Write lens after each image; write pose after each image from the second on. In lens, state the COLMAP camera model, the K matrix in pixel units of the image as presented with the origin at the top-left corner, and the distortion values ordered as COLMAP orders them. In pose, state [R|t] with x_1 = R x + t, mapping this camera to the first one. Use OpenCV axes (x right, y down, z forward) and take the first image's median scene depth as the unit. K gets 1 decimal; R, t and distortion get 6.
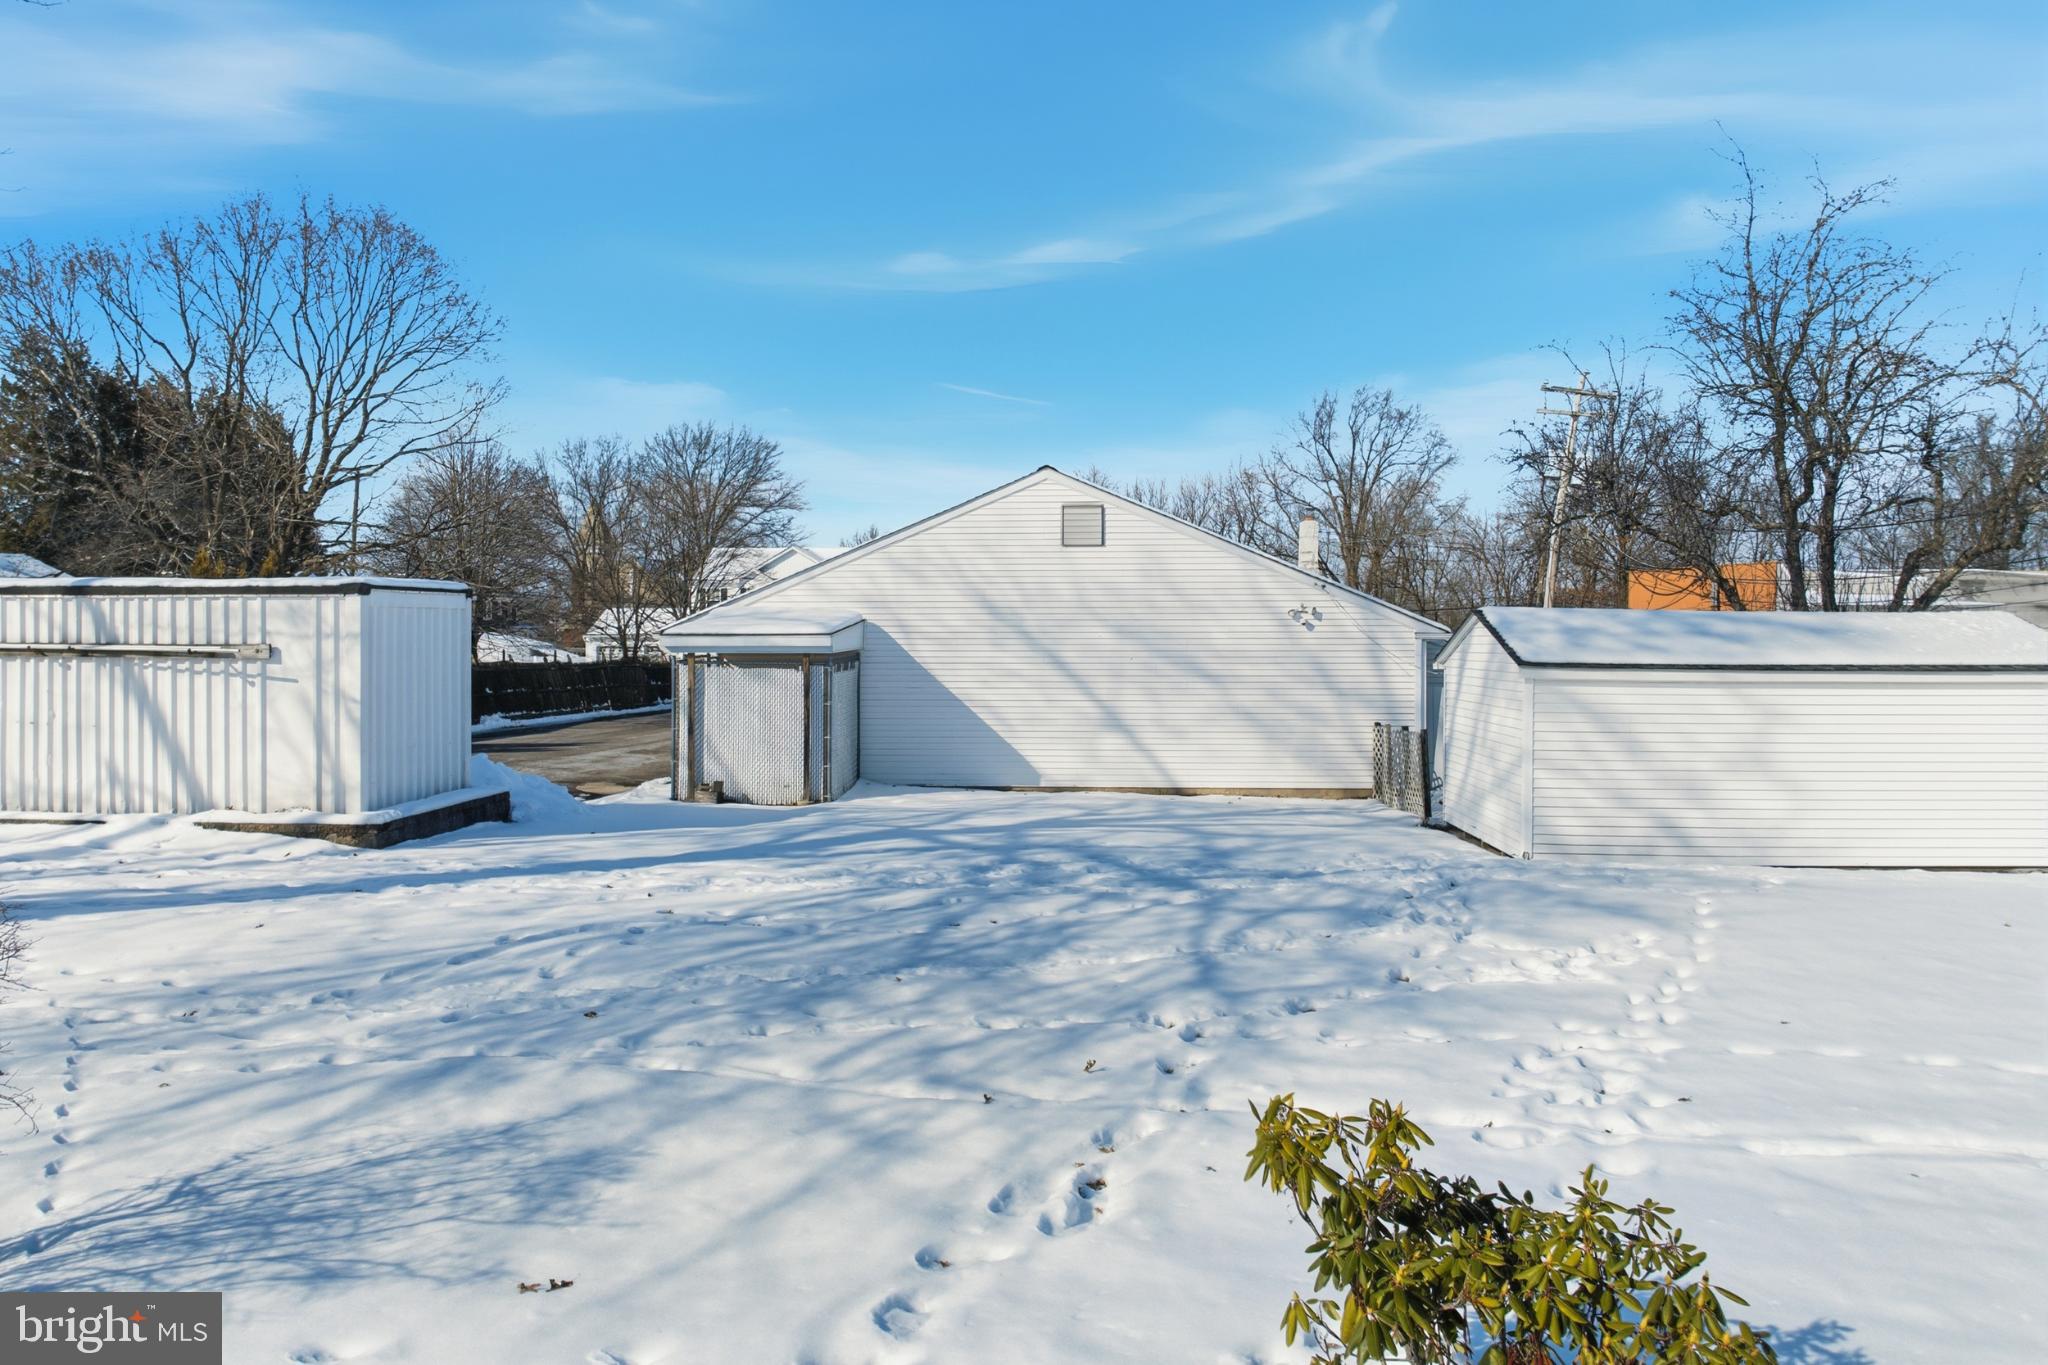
lens RADIAL K [[1456.0, 0, 1023.2], [0, 1456.0, 640.5], [0, 0, 1]] dist [-0.052513, 0.000737]
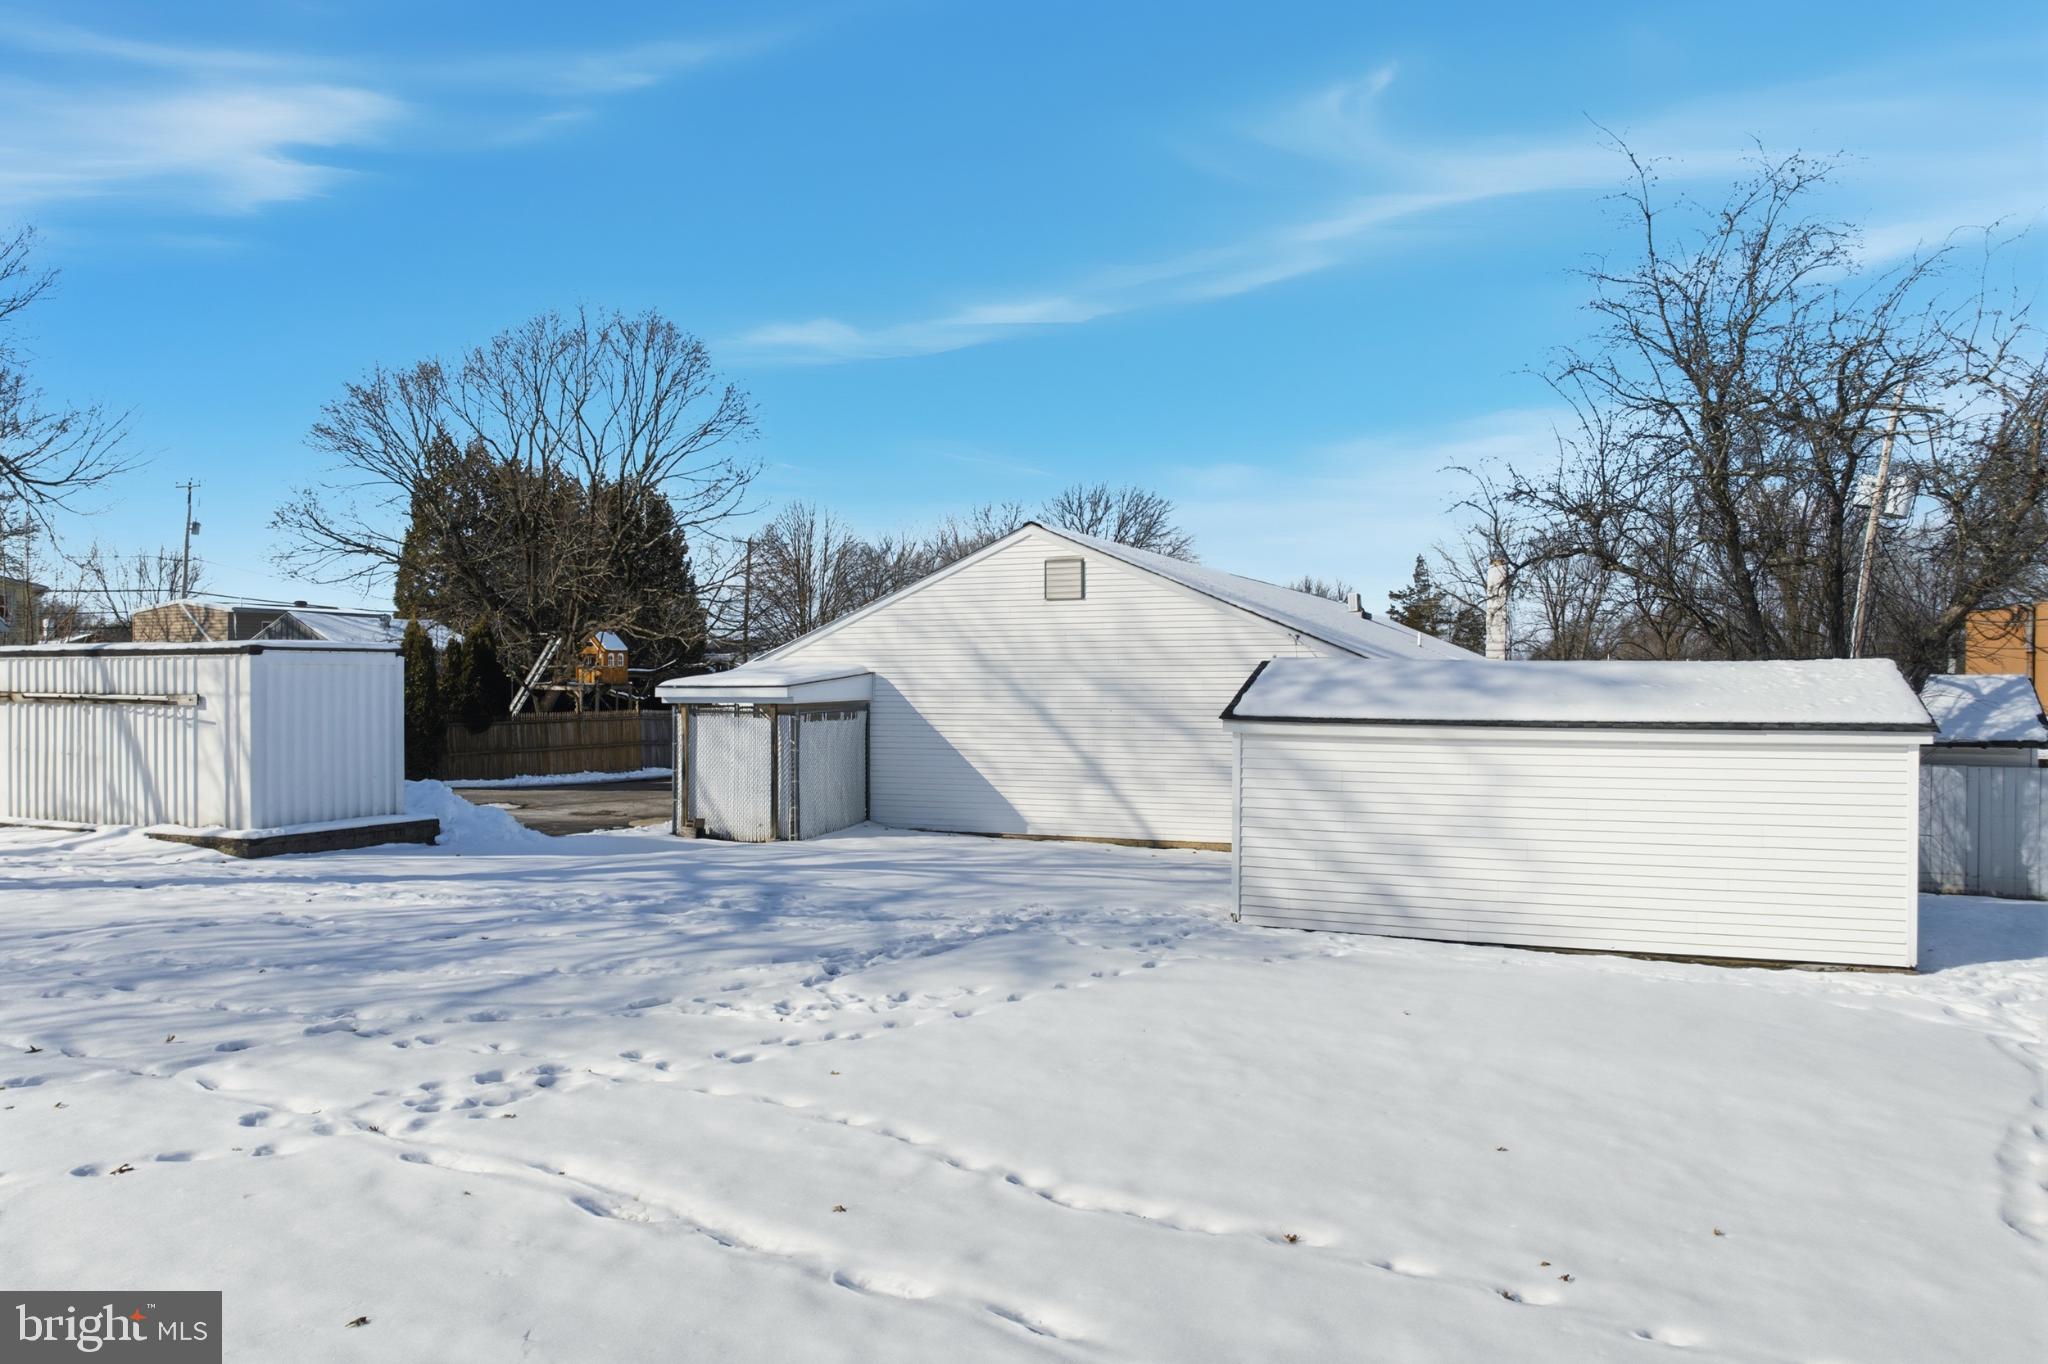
lens RADIAL K [[1457.5, 0, 1024.0], [0, 1457.5, 682.0], [0, 0, 1]] dist [-0.047511, -0.003563]
pose [[0.944421, -0.001090, -0.328736, 0.534326], [-0.001401, 0.999972, -0.007340, 0.000318], [0.328735, 0.007393, 0.944393, 0.043982]]
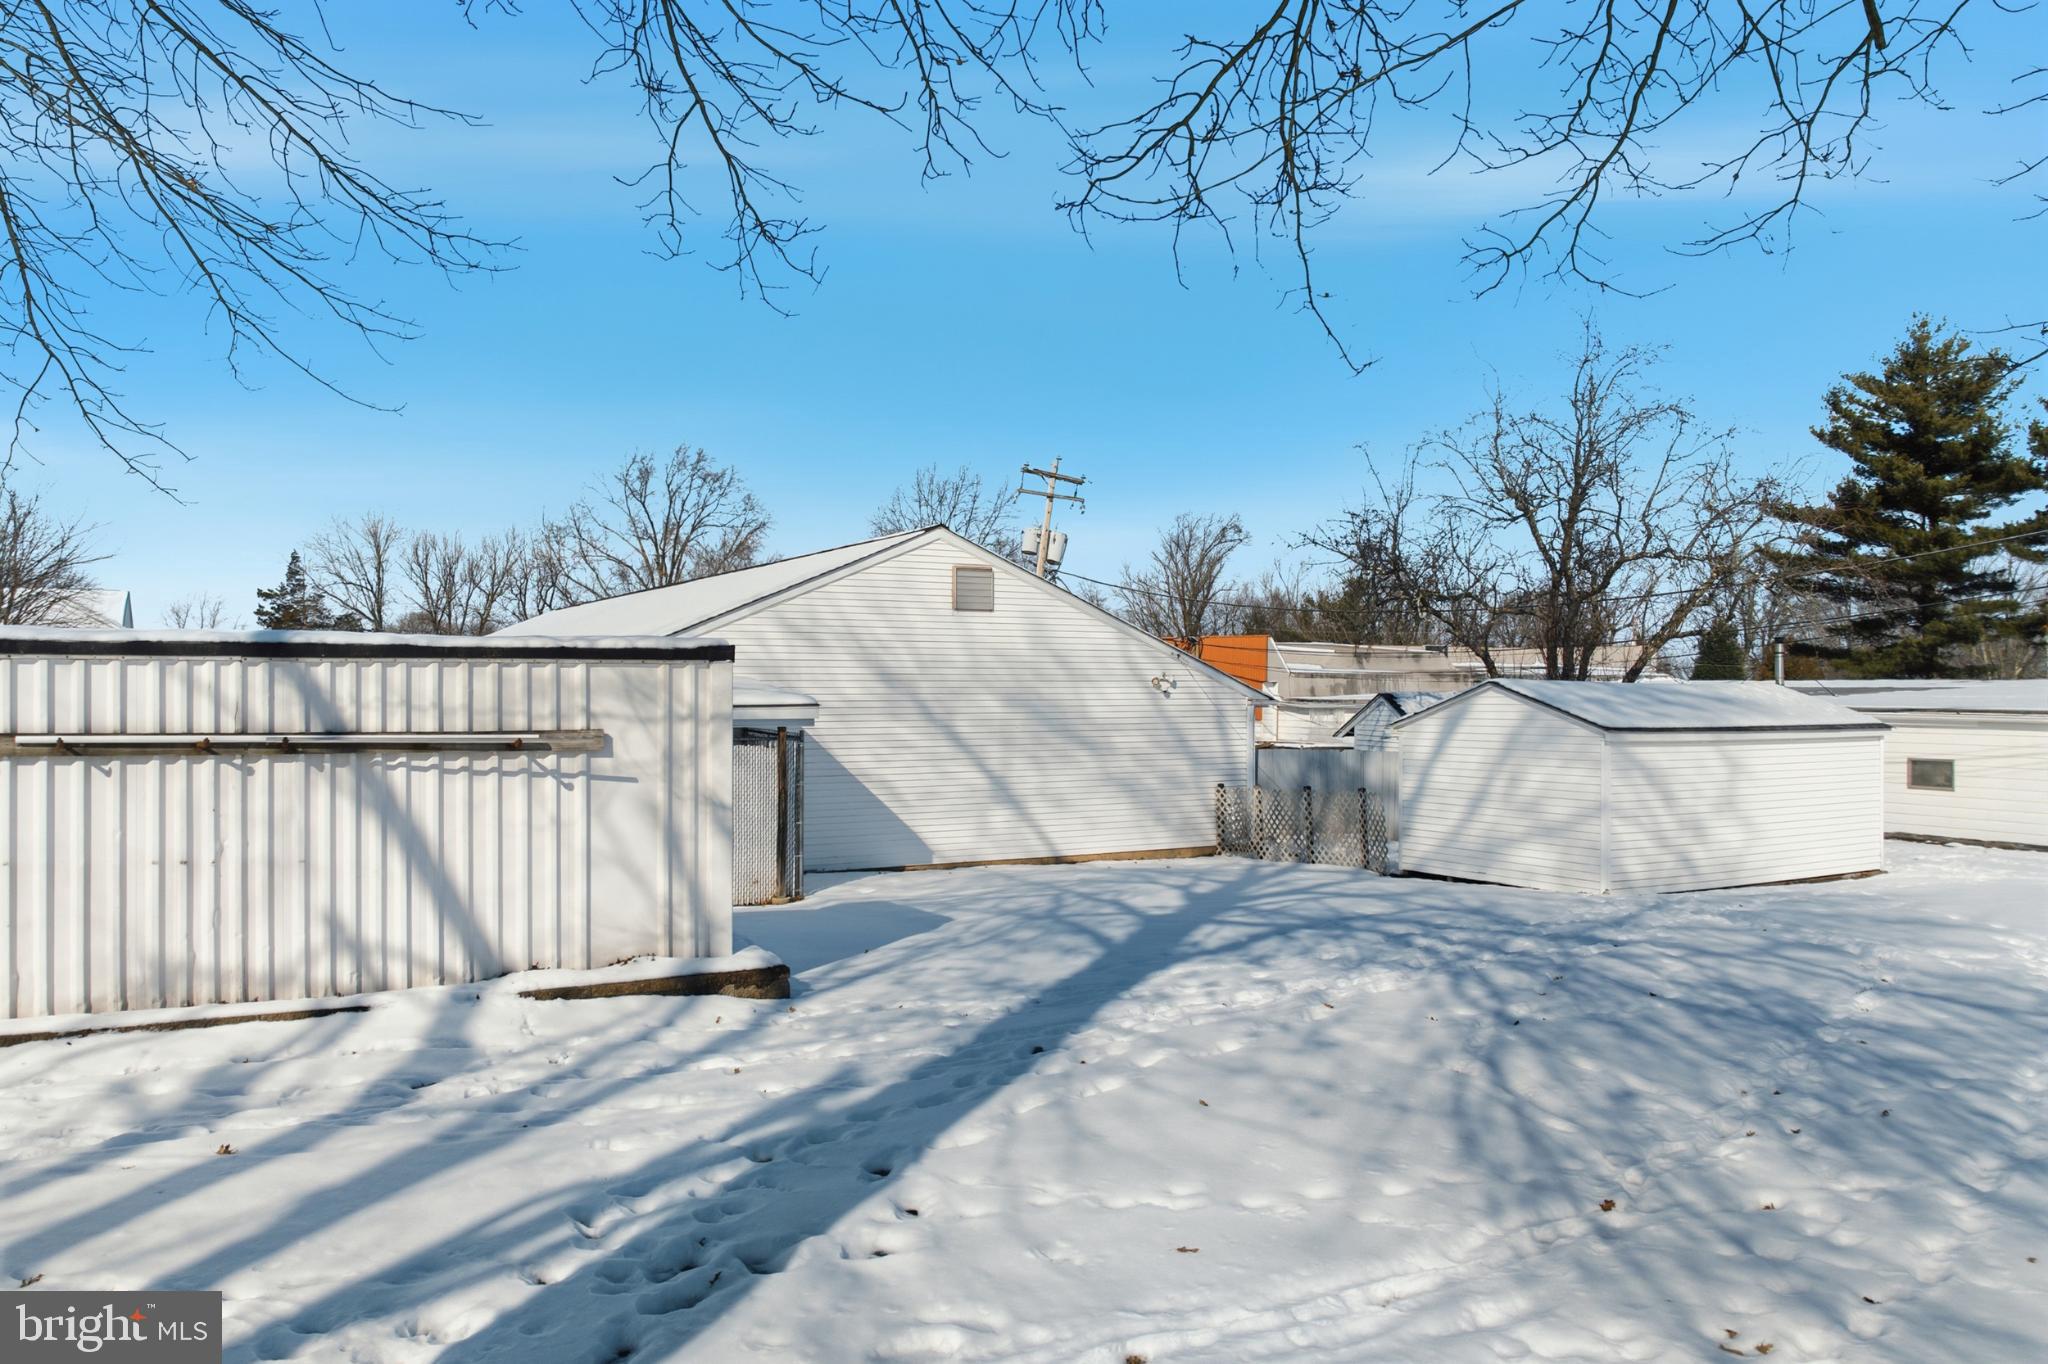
lens RADIAL K [[1457.5, 0, 1024.0], [0, 1457.5, 682.0], [0, 0, 1]] dist [-0.047511, -0.003563]
pose [[0.848723, 0.001287, 0.528836, -0.675595], [0.004910, 0.999935, -0.010313, -0.012037], [-0.528815, 0.011349, 0.848661, 0.255458]]
